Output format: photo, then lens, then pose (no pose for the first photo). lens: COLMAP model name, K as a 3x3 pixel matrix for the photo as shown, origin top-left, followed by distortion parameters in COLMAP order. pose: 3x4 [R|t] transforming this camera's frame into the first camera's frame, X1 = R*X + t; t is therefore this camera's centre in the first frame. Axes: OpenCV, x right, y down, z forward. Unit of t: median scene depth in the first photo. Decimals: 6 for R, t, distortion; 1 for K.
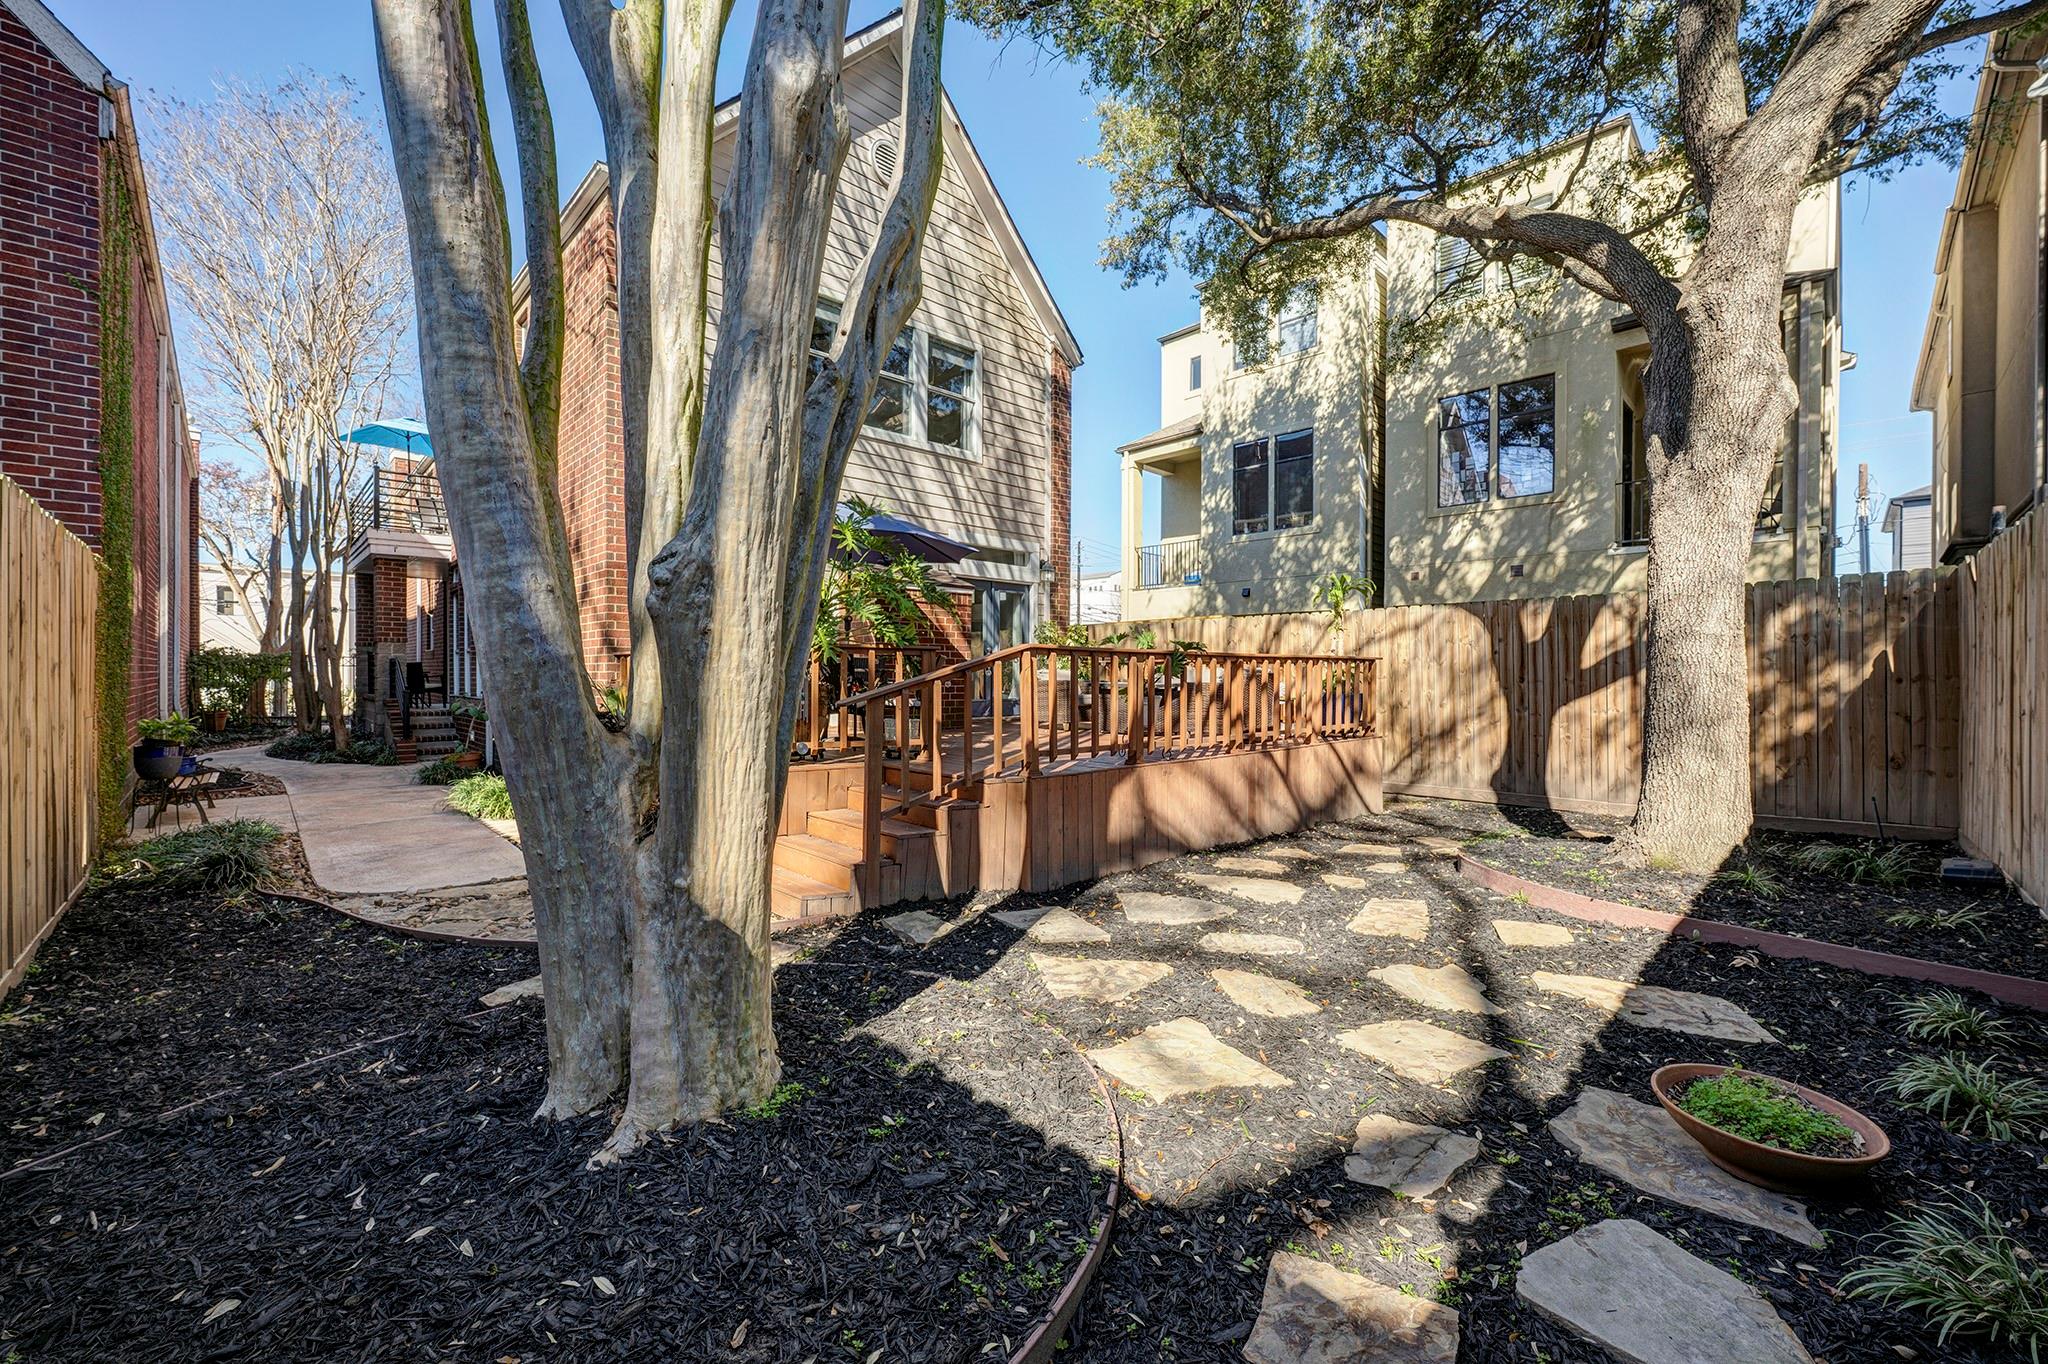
lens RADIAL K [[802.5, 0, 1021.9], [0, 802.5, 679.4], [0, 0, 1]] dist [-0.014492, 0.000411]
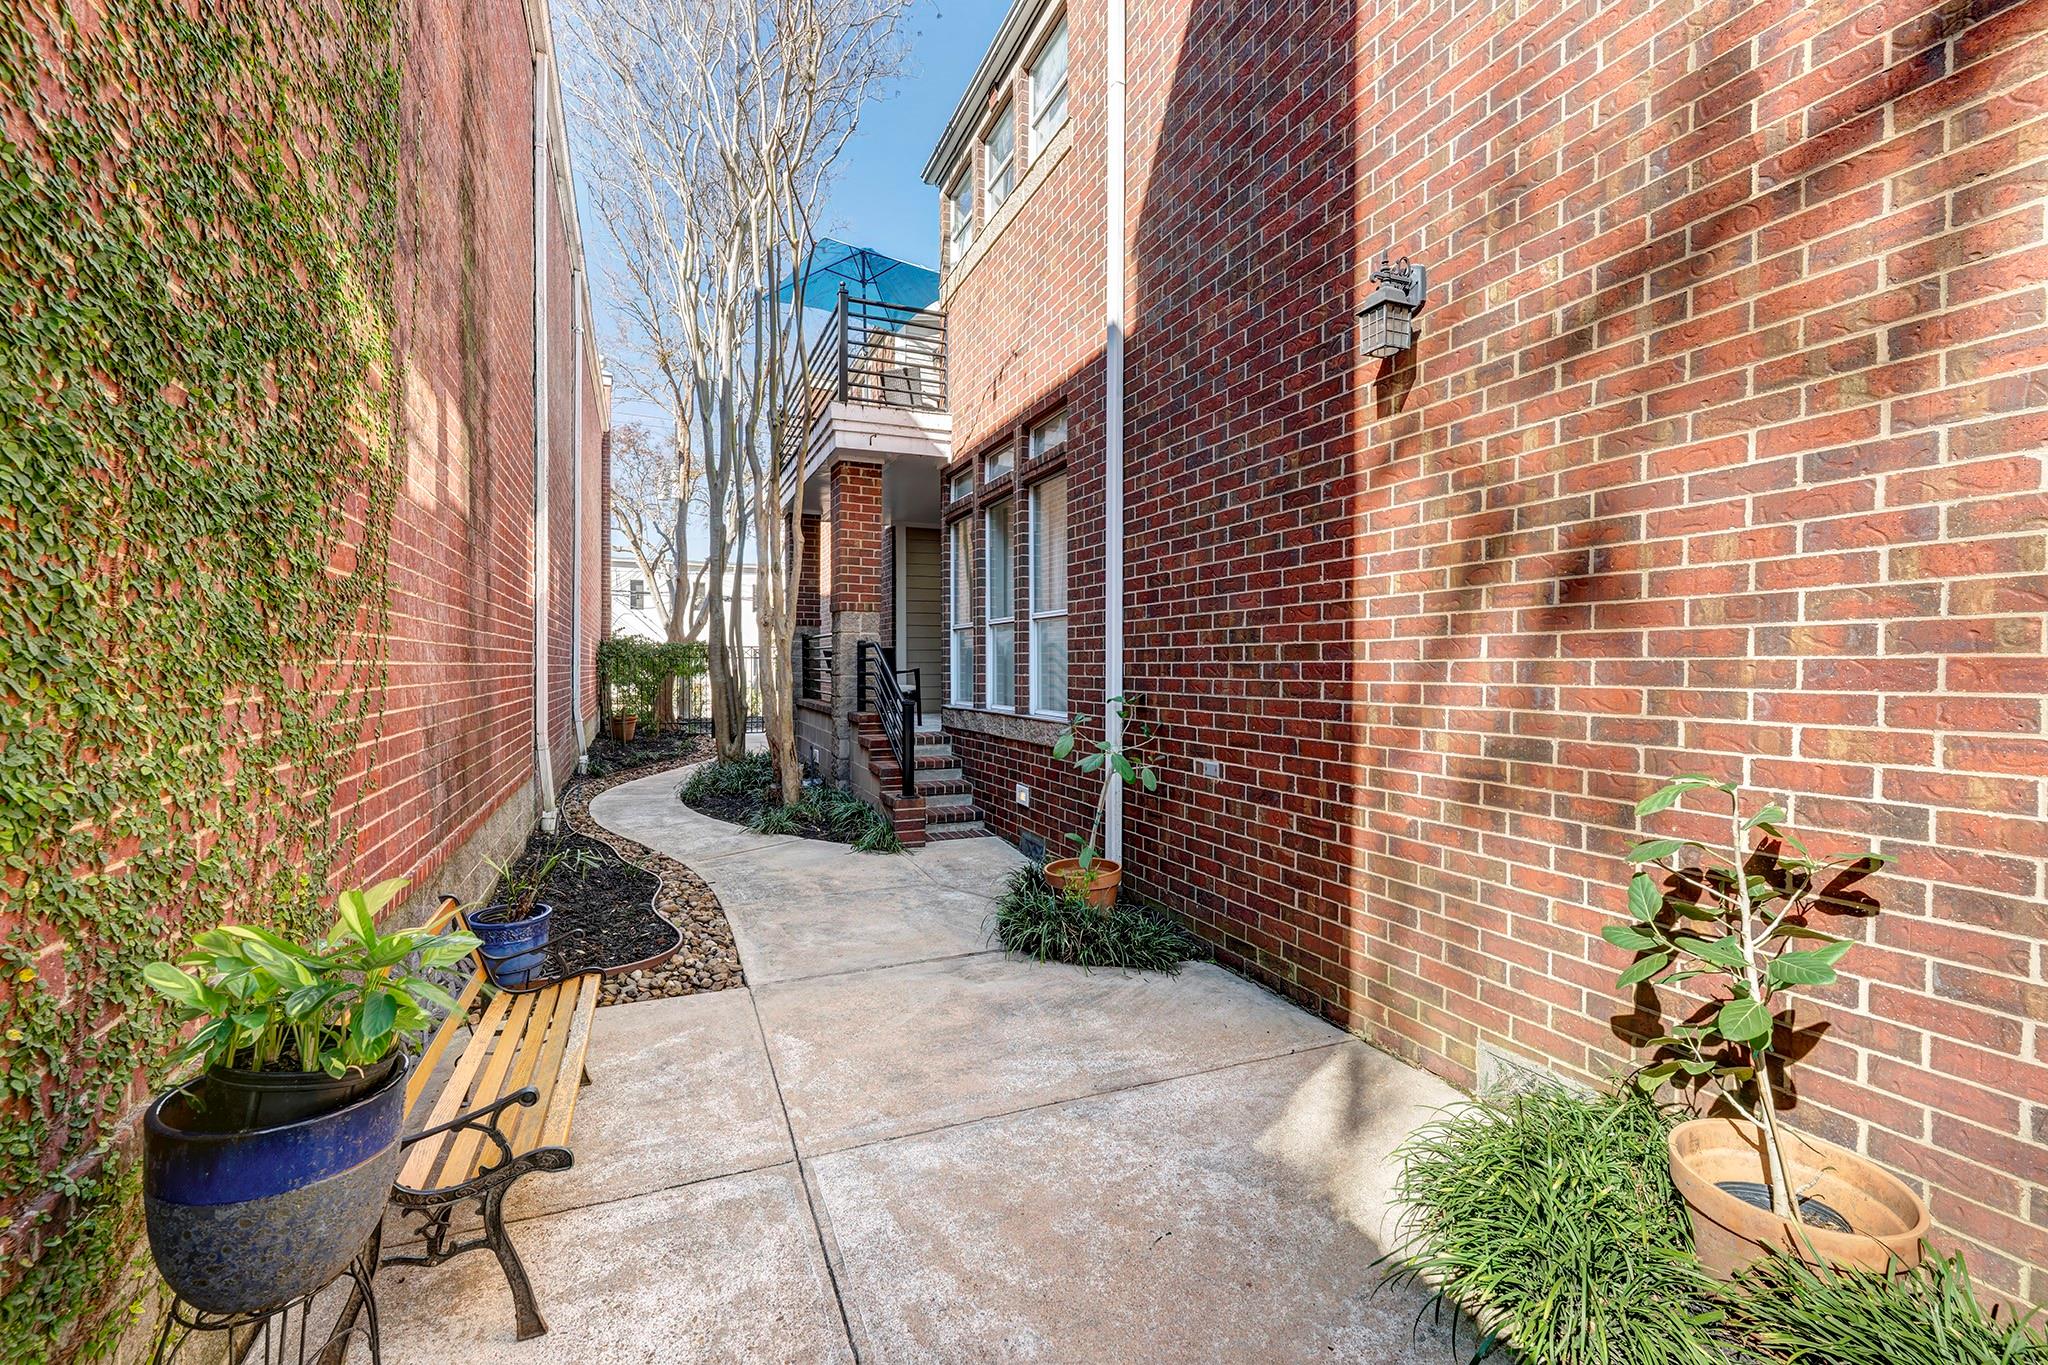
lens RADIAL K [[859.2, 0, 1020.8], [0, 859.2, 682.3], [0, 0, 1]] dist [-0.000004, 0.000065]
pose [[0.931794, 0.009384, -0.362865, -0.291228], [-0.008234, 0.999955, 0.004716, 0.000258], [0.362893, -0.001407, 0.931830, 0.296450]]
